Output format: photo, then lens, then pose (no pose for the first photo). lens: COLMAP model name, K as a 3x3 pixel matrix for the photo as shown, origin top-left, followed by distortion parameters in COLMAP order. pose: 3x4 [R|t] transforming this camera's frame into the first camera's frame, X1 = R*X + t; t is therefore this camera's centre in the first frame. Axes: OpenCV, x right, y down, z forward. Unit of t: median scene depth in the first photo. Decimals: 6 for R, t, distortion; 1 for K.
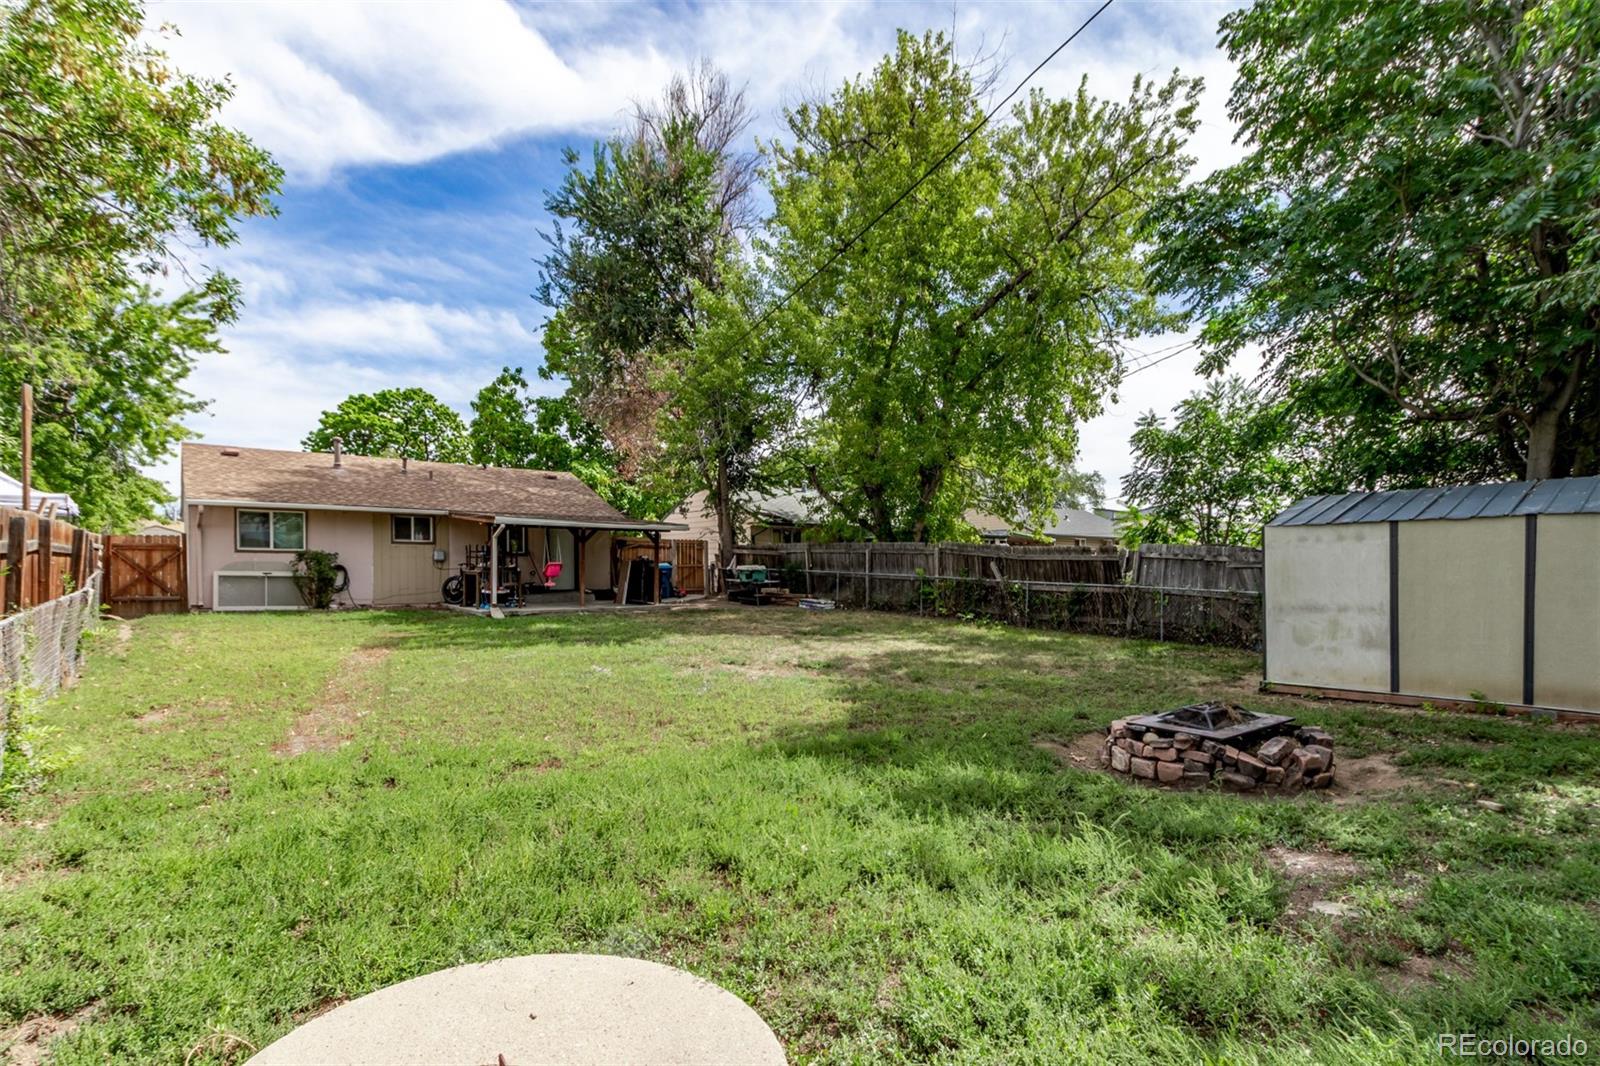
lens RADIAL K [[771.3, 0, 830.8], [0, 771.3, 575.4], [0, 0, 1]] dist [0.002004, 0.000384]
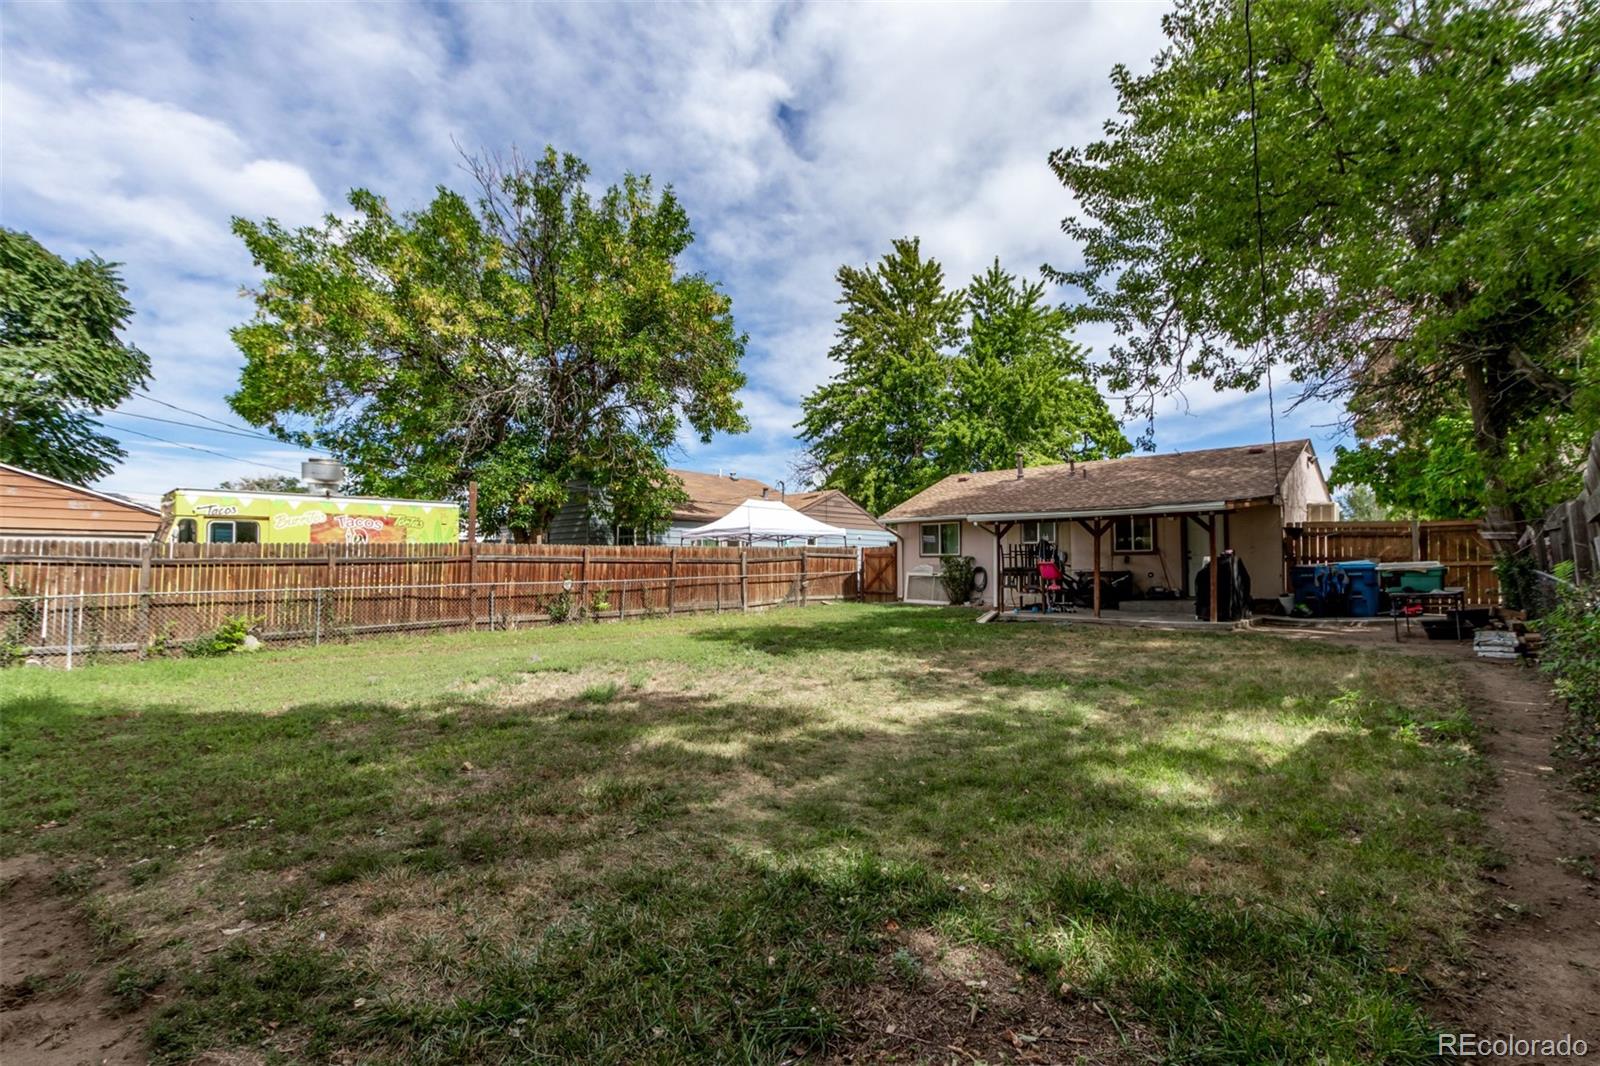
lens RADIAL K [[752.6, 0, 834.6], [0, 752.6, 532.1], [0, 0, 1]] dist [0.002735, -0.000273]
pose [[0.142145, -0.053976, -0.988373, 0.343798], [-0.007998, 0.998417, -0.055675, -0.001065], [0.989814, 0.015819, 0.141488, 0.521084]]
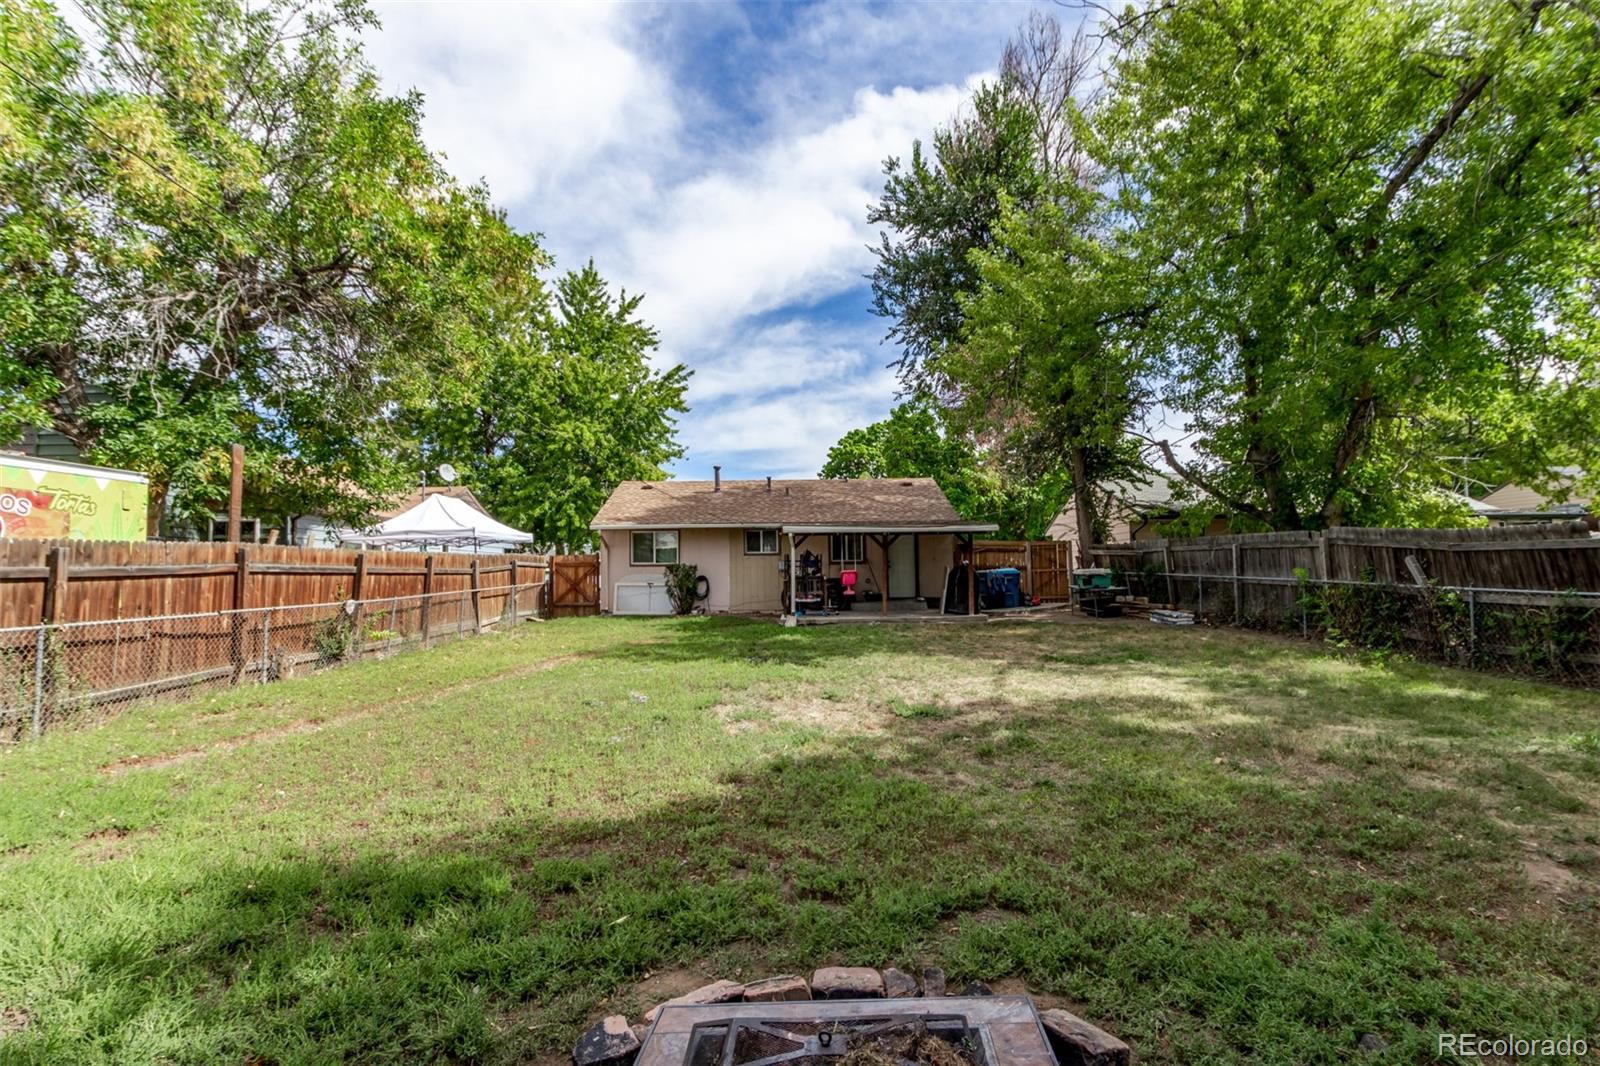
lens RADIAL K [[752.6, 0, 834.6], [0, 752.6, 532.1], [0, 0, 1]] dist [0.002735, -0.000273]
pose [[0.797502, -0.049081, -0.601317, 0.159758], [0.010792, 0.997687, -0.067120, -0.000883], [0.603220, 0.047039, 0.796187, 0.185145]]
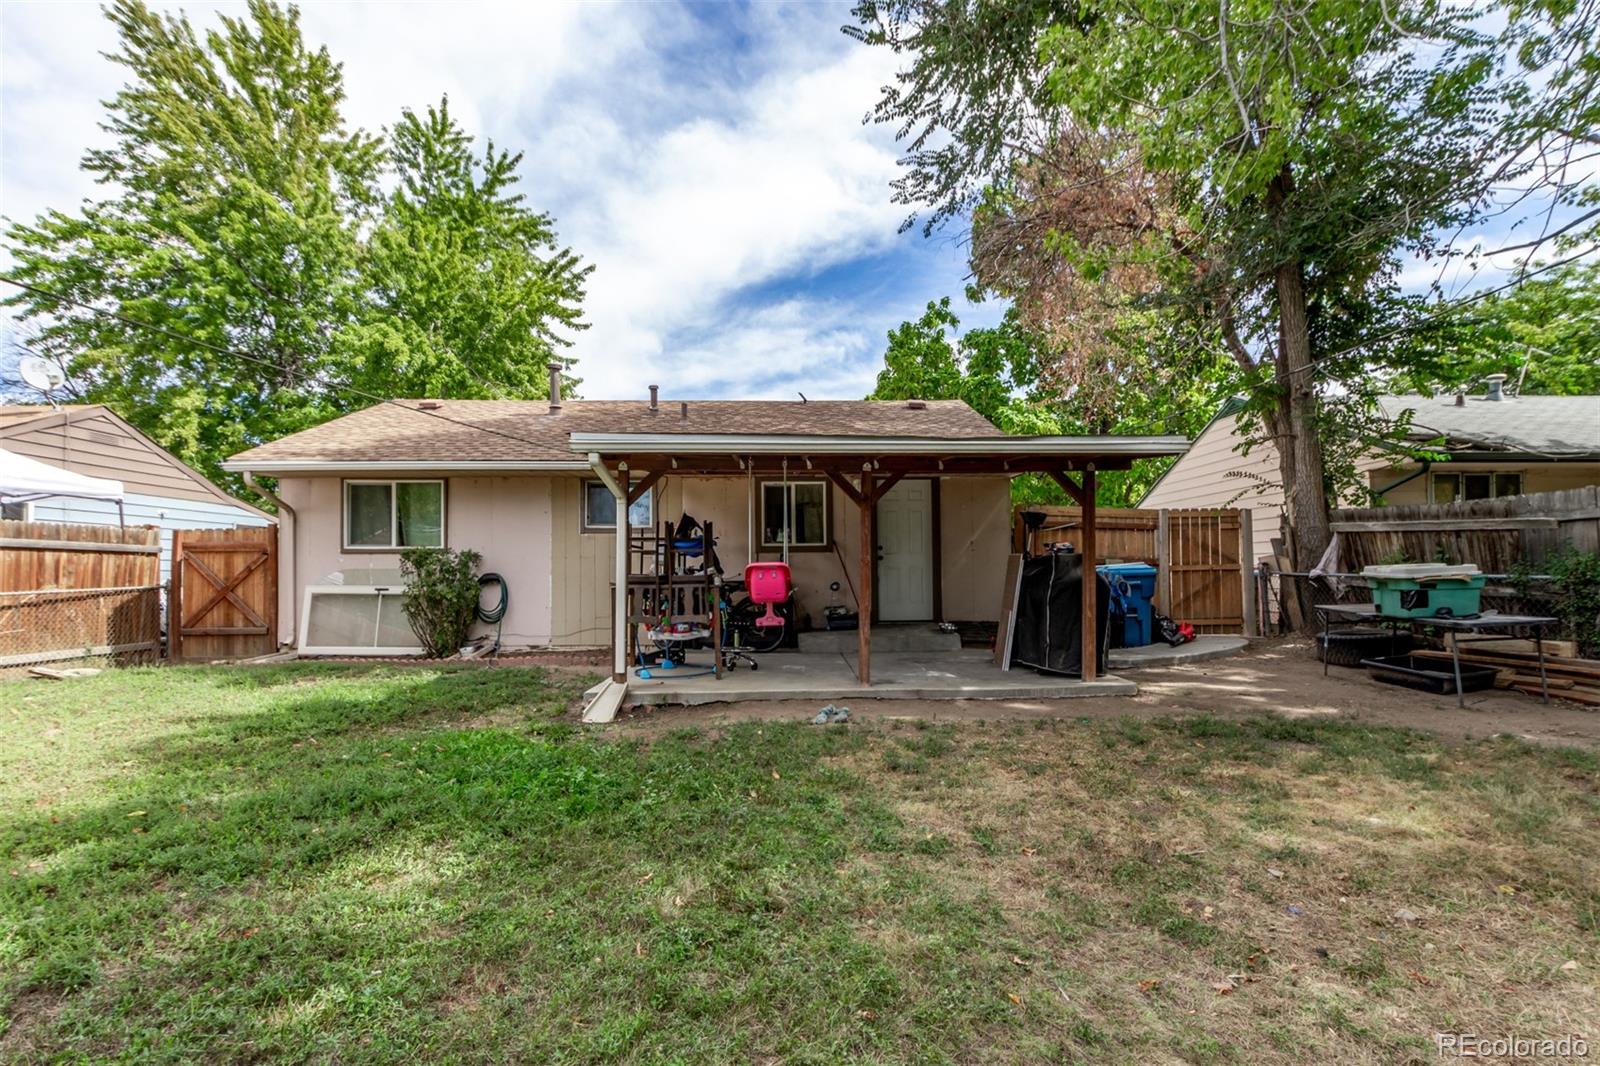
lens RADIAL K [[752.2, 0, 806.3], [0, 752.2, 561.3], [0, 0, 1]] dist [0.016619, -0.006527]
pose [[0.775426, -0.017870, -0.631185, -0.099473], [0.002545, 0.999680, -0.025176, -0.006615], [0.631433, 0.017915, 0.775223, 0.593463]]
